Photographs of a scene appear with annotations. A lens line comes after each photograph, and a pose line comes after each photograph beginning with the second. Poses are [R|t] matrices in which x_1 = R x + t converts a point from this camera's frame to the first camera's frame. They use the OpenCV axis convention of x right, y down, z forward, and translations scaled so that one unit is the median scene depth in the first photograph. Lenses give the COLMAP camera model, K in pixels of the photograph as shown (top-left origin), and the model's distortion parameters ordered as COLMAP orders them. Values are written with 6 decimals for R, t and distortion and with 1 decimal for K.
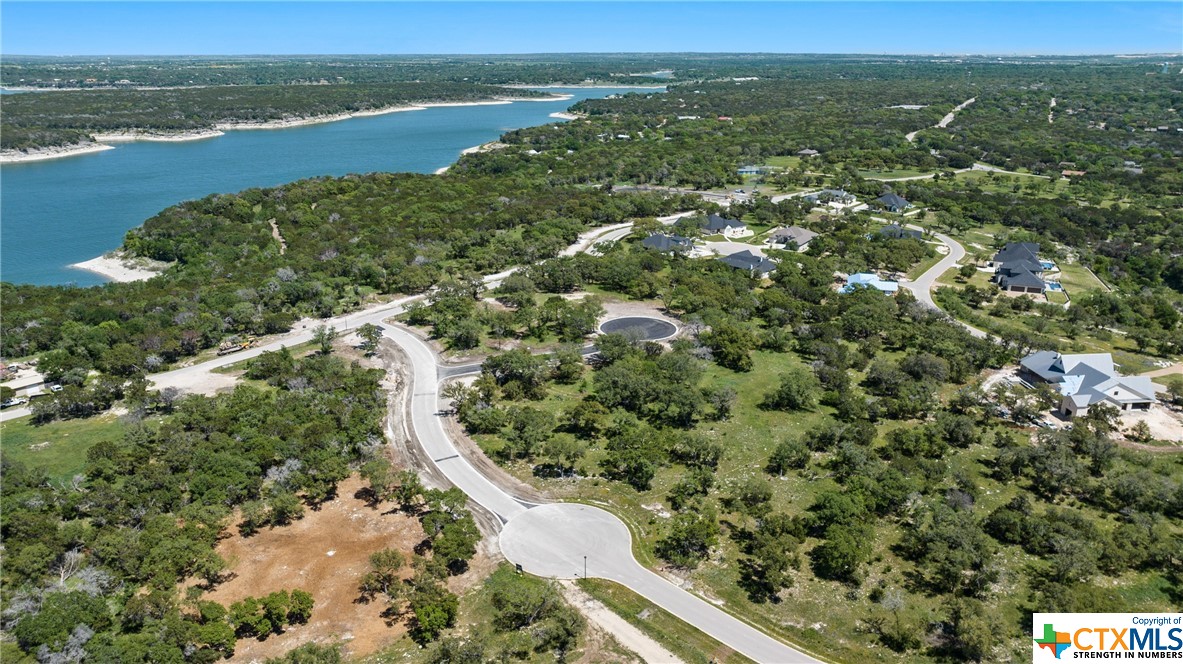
lens RADIAL K [[850.3, 0, 591.6], [0, 850.3, 326.1], [0, 0, 1]] dist [-0.026276, 0.029054]
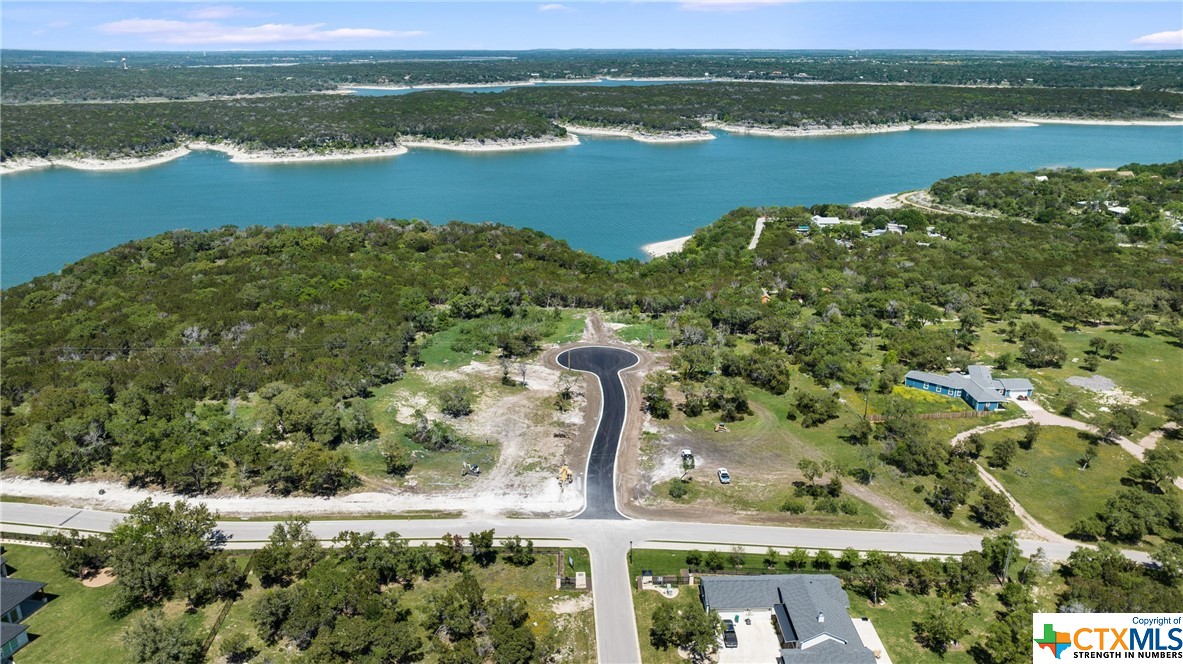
lens RADIAL K [[850.3, 0, 608.5], [0, 850.3, 324.2], [0, 0, 1]] dist [-0.026276, 0.029054]
pose [[0.664748, 0.236961, -0.708491, 0.150096], [-0.234860, 0.966565, 0.102916, -0.093377], [0.709190, 0.097983, 0.698175, 0.285529]]
